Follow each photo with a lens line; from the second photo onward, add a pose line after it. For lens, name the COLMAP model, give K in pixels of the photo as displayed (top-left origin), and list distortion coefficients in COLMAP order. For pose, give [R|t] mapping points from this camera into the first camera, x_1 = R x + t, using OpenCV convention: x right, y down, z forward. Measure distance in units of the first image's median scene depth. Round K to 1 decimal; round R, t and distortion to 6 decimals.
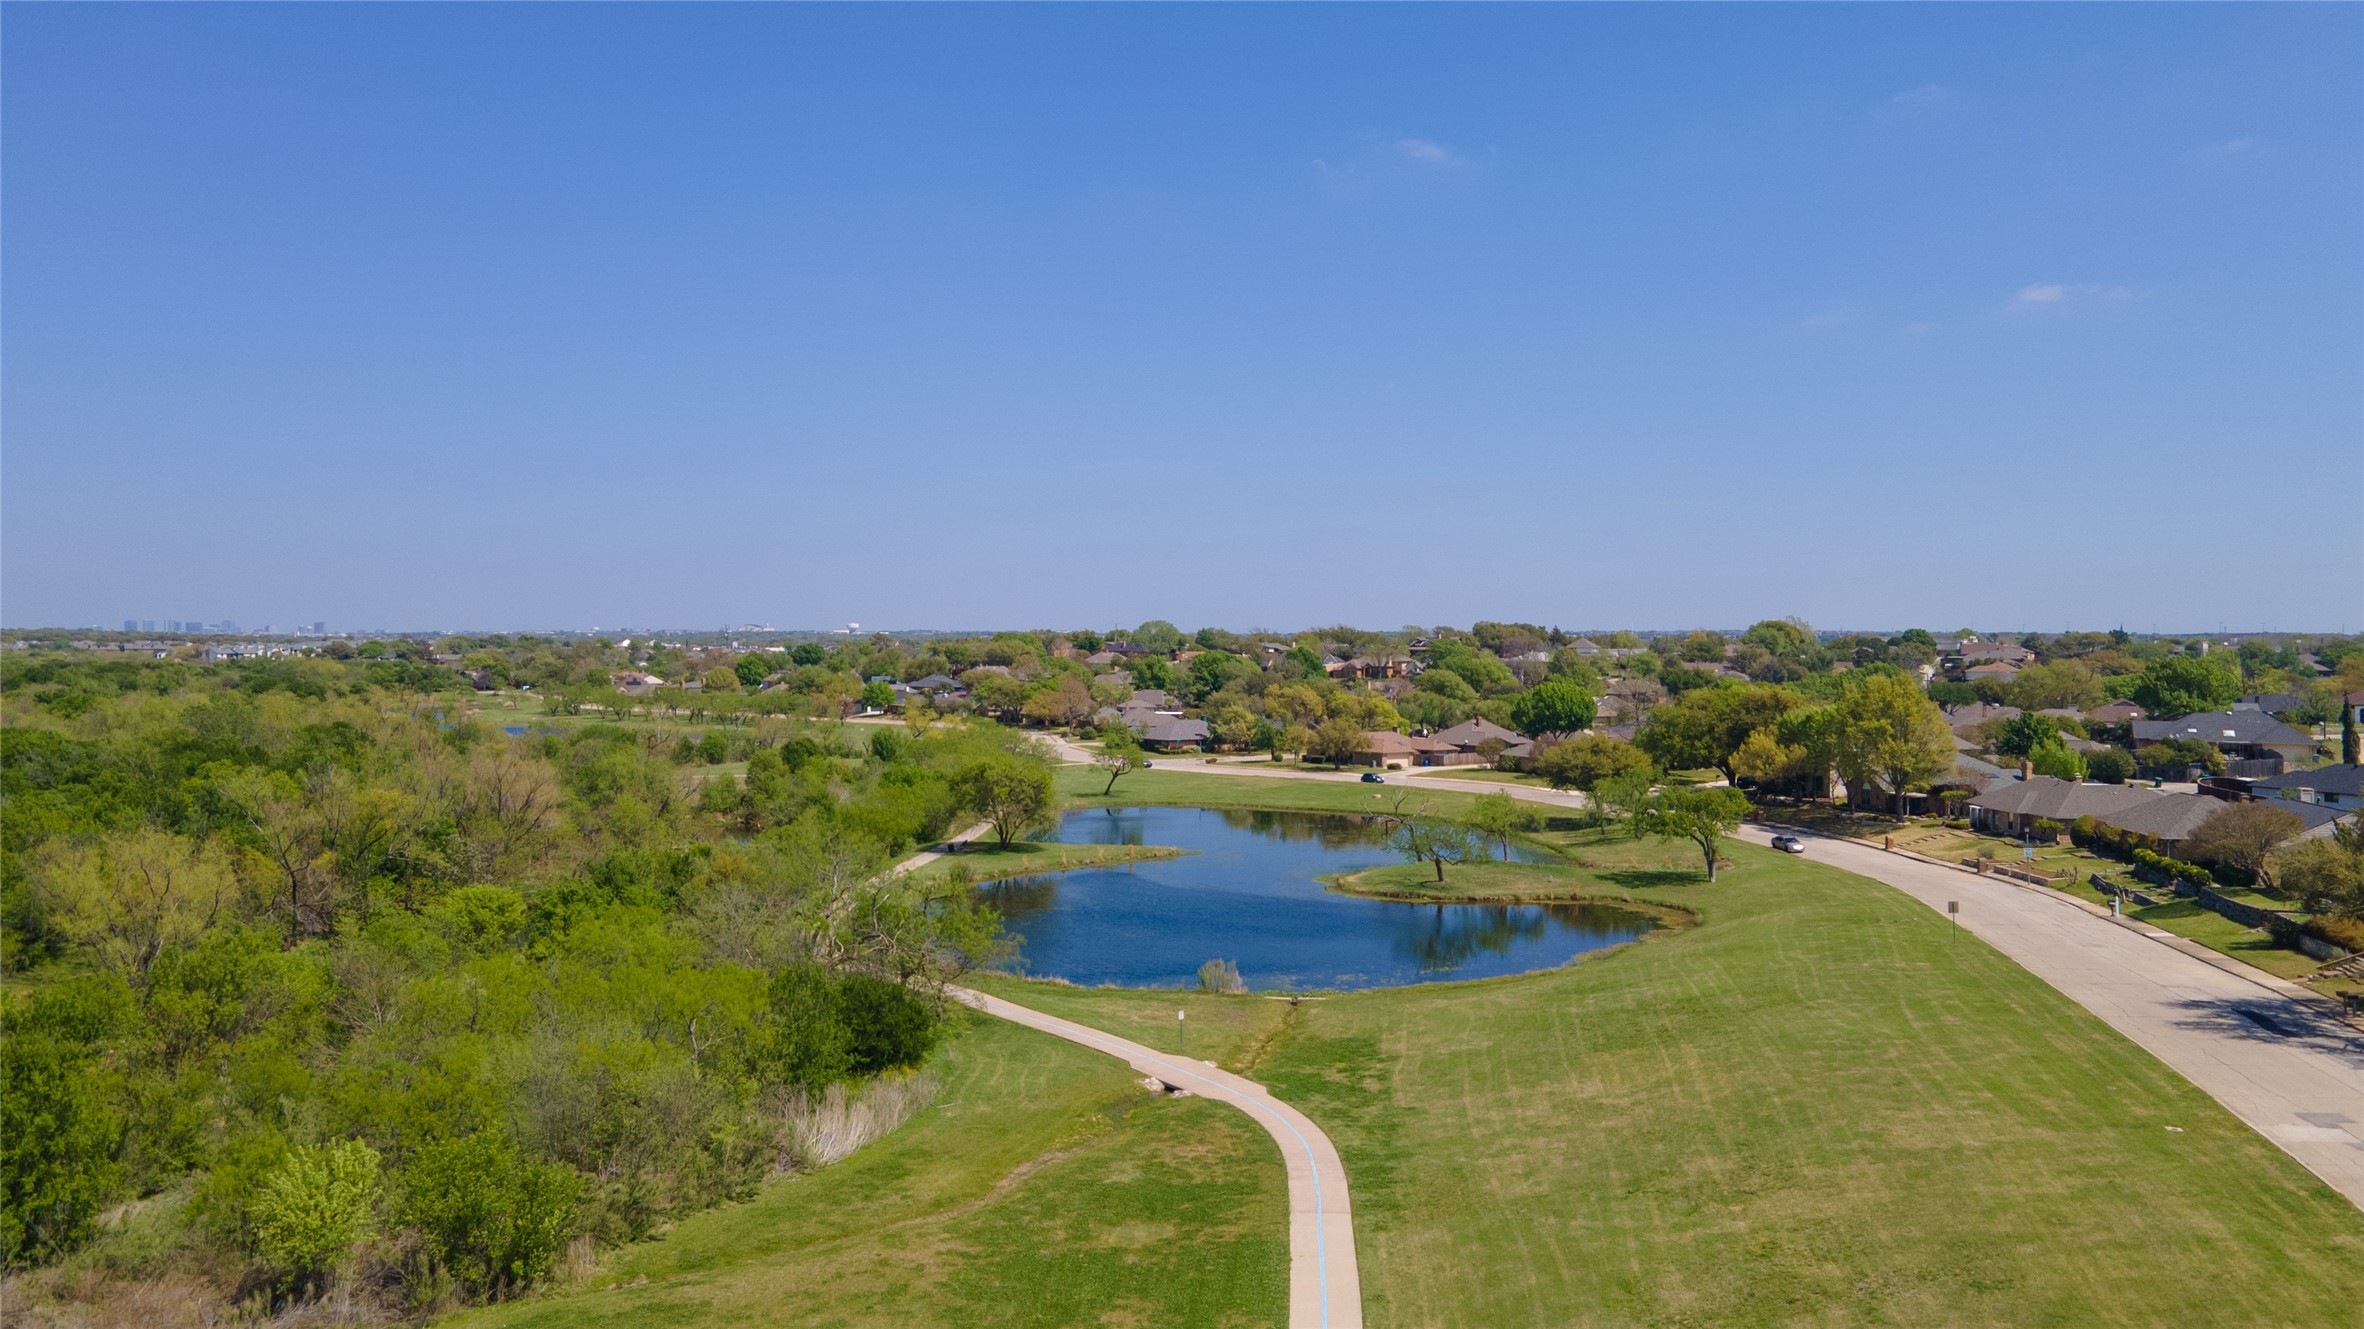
lens RADIAL K [[1762.4, 0, 1215.4], [0, 1762.4, 669.0], [0, 0, 1]] dist [0.046784, 0.007406]
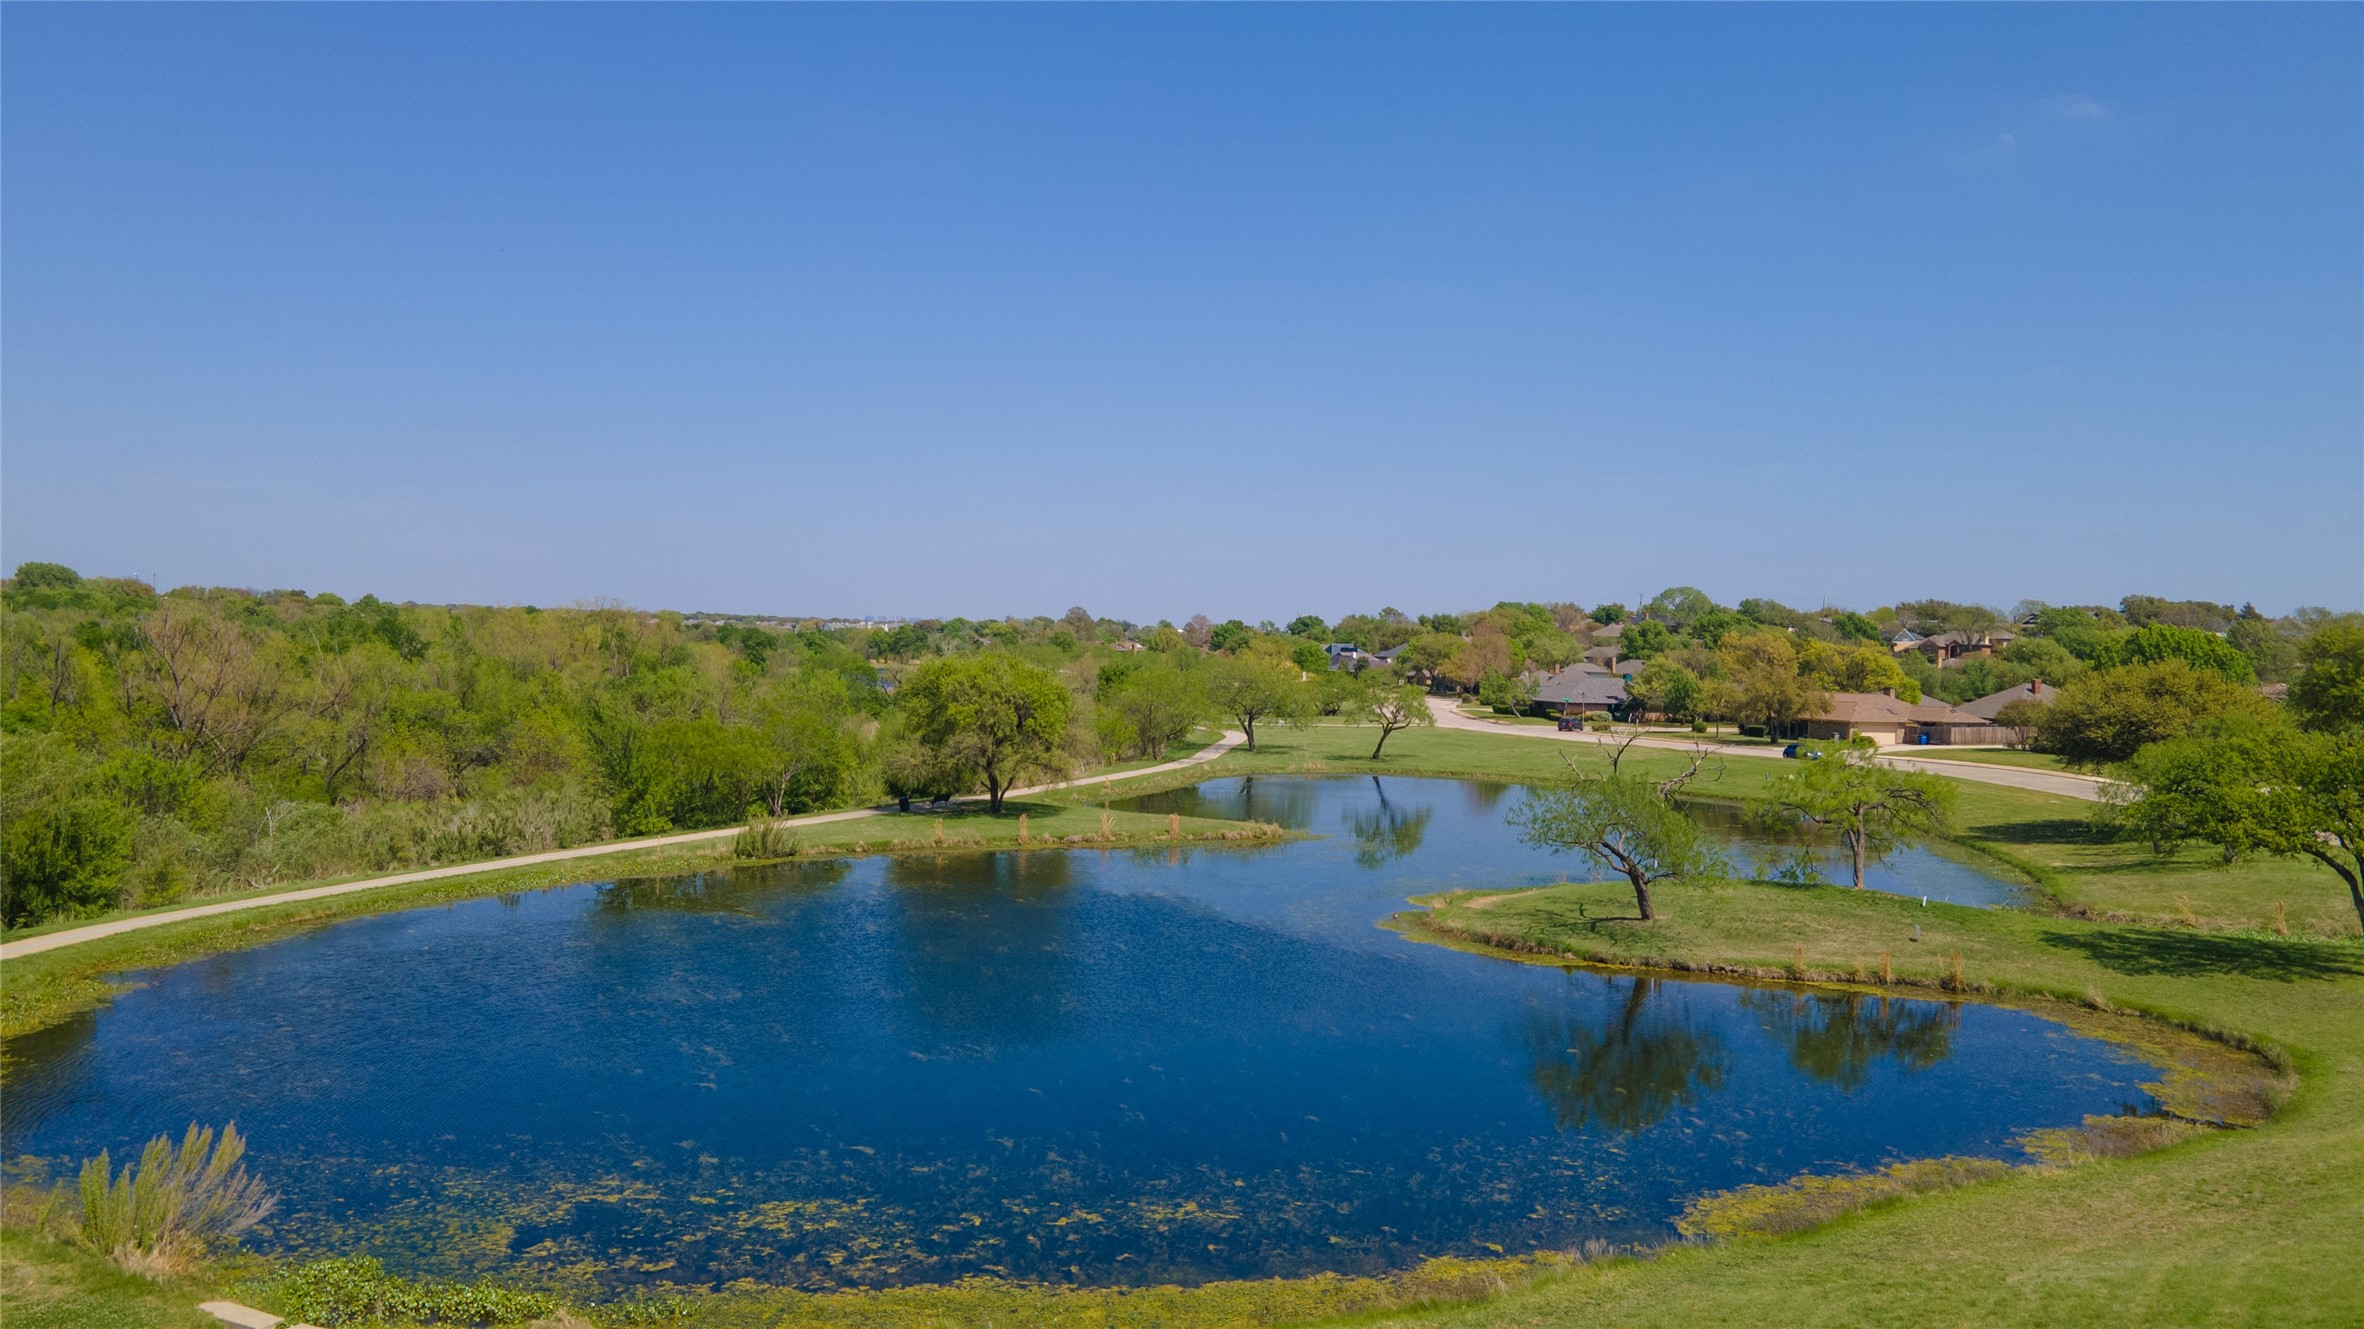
lens RADIAL K [[1762.4, 0, 1215.4], [0, 1762.4, 669.0], [0, 0, 1]] dist [0.046784, 0.007406]
pose [[0.939086, 0.024610, -0.342799, 0.097511], [-0.025656, 0.999670, 0.001483, 0.032849], [0.342722, 0.007402, 0.939408, 0.302230]]
